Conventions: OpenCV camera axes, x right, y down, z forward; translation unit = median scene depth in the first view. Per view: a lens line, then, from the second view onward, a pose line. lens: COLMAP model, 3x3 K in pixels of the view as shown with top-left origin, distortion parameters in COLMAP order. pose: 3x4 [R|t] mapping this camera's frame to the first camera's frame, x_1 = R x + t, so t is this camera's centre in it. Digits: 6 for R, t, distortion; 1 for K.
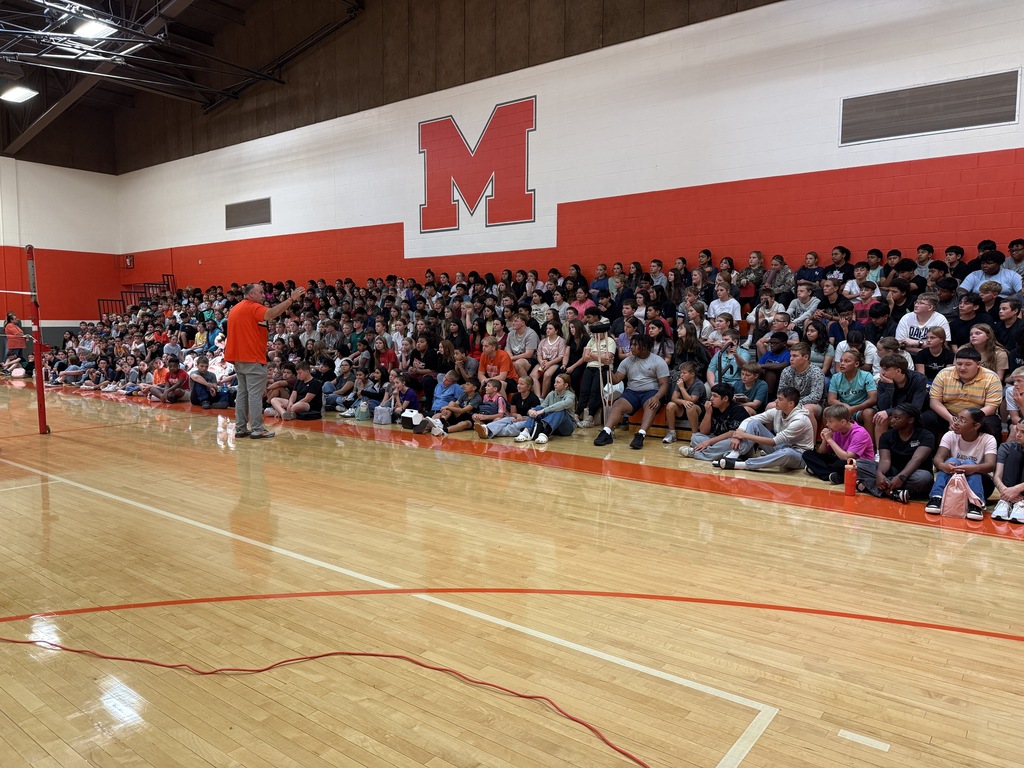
lens RADIAL K [[724.7, 0, 509.6], [0, 724.7, 390.4], [0, 0, 1]] dist [0.046226, -0.029600]
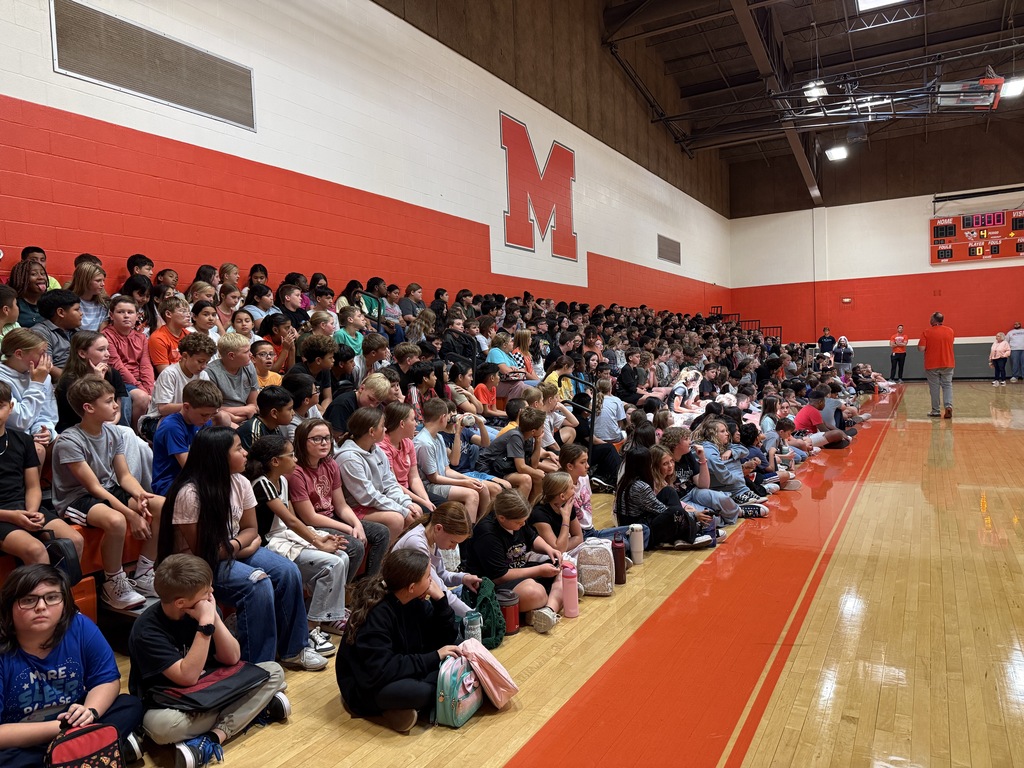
lens RADIAL K [[724.7, 0, 509.6], [0, 724.7, 390.4], [0, 0, 1]] dist [0.046226, -0.029600]
pose [[-0.139141, -0.045462, 0.989229, -1.020625], [0.127536, 0.989804, 0.063428, -0.117420], [-0.982026, 0.134988, -0.131924, 1.231344]]
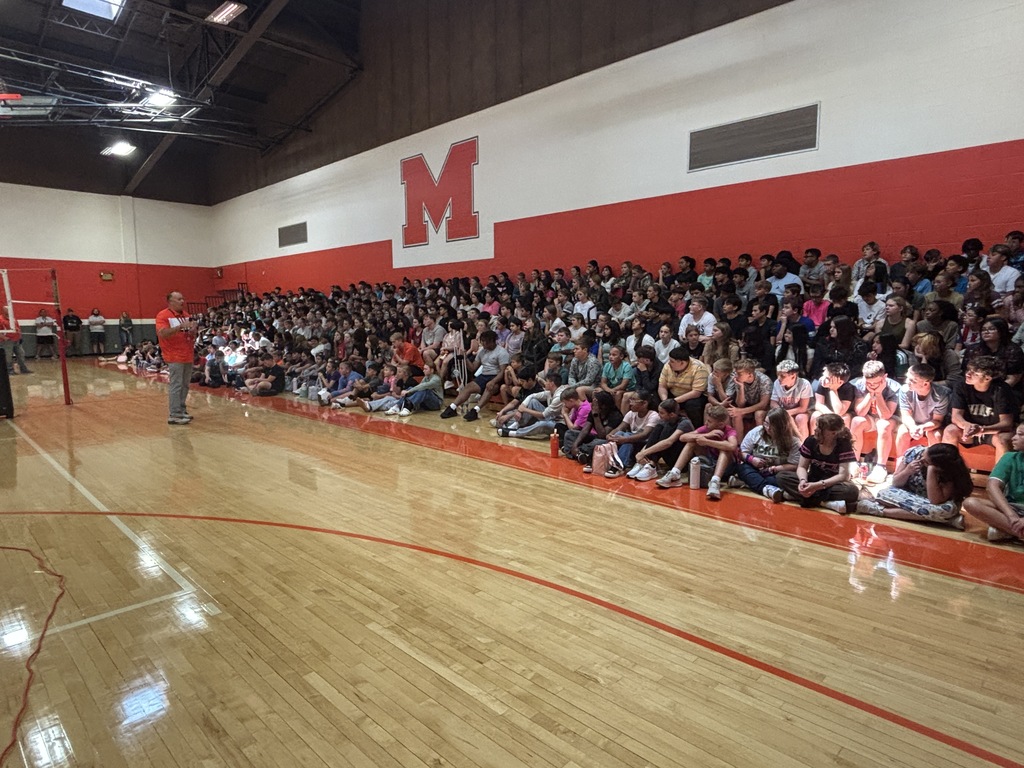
lens RADIAL K [[614.1, 0, 512.0], [0, 614.1, 384.0], [0, 0, 1]] dist [0.021129, 0.000347]
pose [[0.991644, 0.007086, -0.128813, 0.220386], [-0.004834, 0.999830, 0.017789, -0.002482], [0.128917, -0.017017, 0.991509, -0.032365]]
